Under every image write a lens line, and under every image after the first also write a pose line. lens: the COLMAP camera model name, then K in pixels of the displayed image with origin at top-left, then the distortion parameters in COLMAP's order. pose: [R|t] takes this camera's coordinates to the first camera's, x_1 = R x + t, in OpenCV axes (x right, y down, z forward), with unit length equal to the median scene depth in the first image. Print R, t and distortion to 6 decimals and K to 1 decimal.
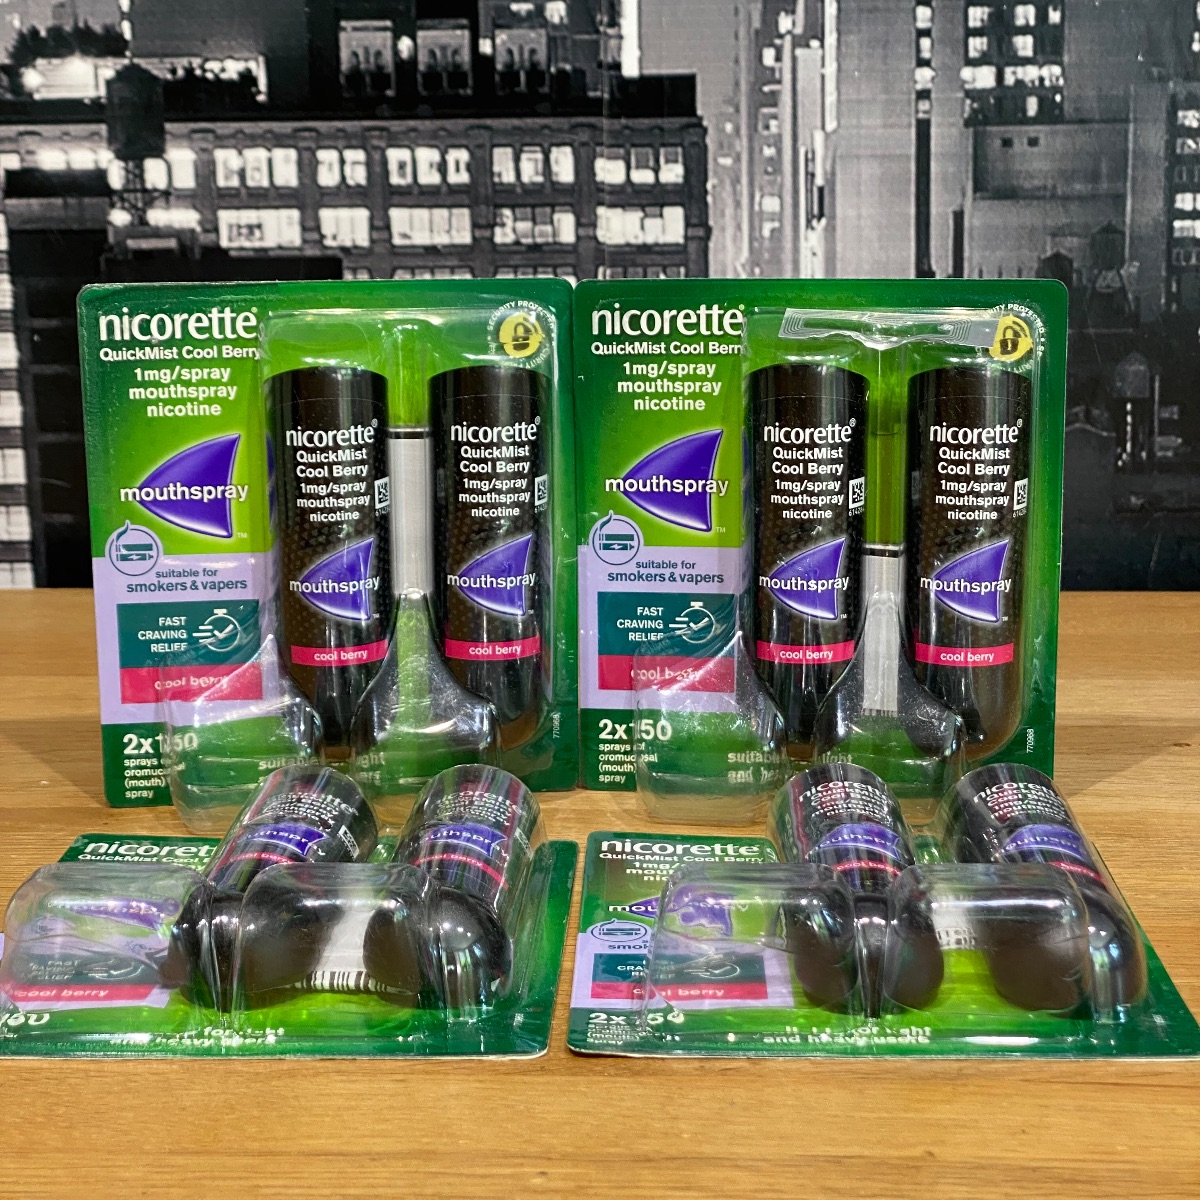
lens RADIAL K [[2446.1, 0, 594.1], [0, 2446.1, 601.7], [0, 0, 1]] dist [0.100922, 0.000000]
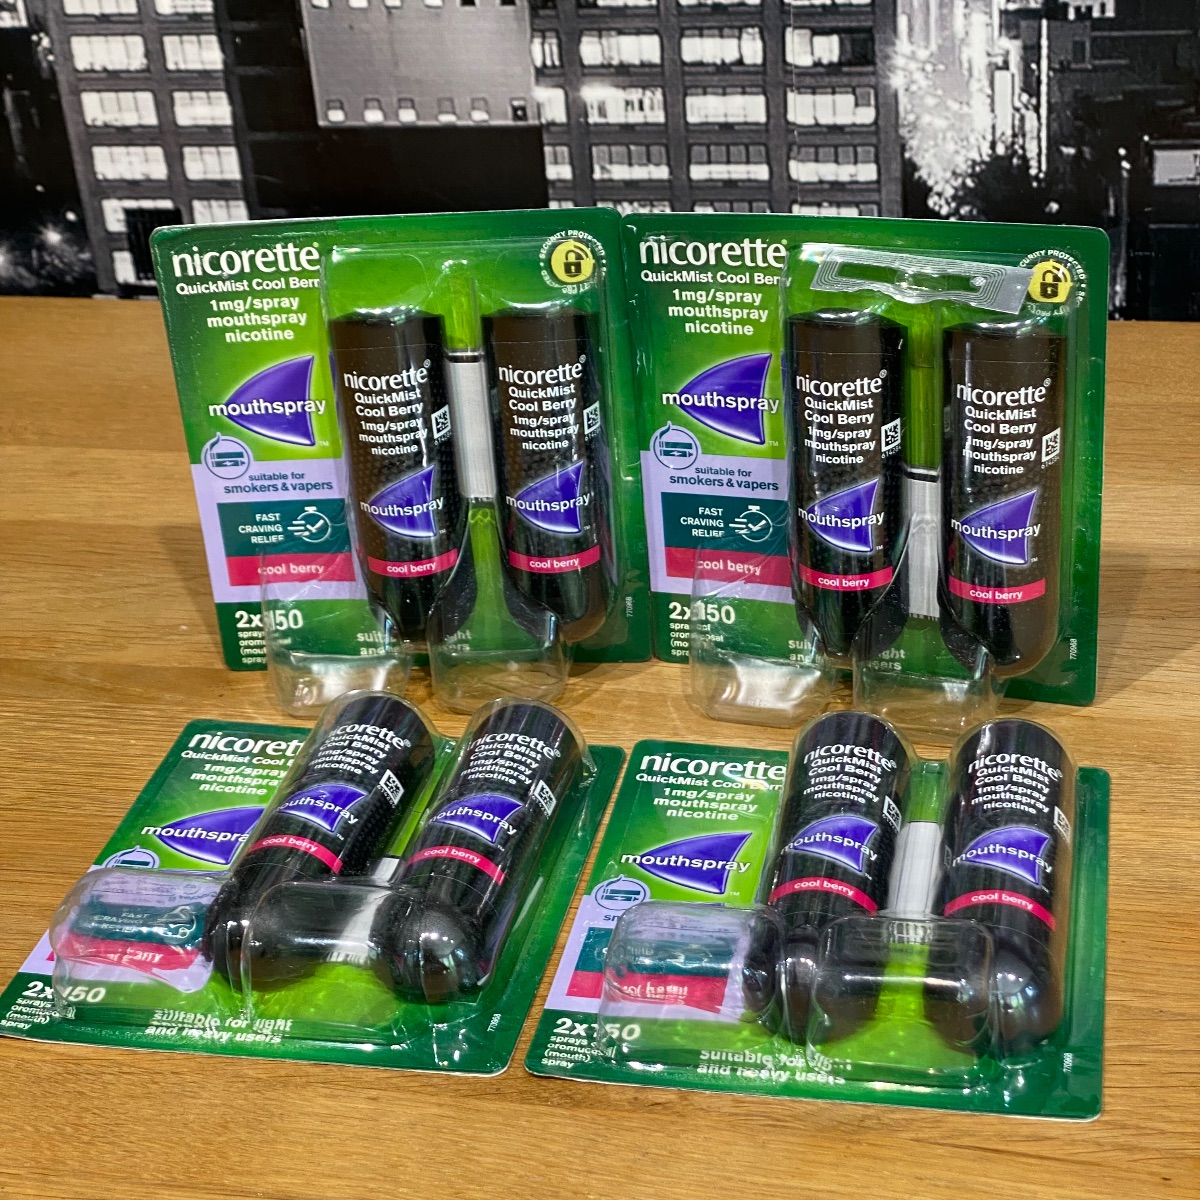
lens RADIAL K [[2446.1, 0, 594.9], [0, 2446.1, 595.5], [0, 0, 1]] dist [0.100922, 0.000000]
pose [[0.983853, 0.027814, -0.176803, 0.164985], [0.023185, 0.959722, 0.279994, -0.263475], [0.177470, -0.279572, 0.943580, -0.001625]]
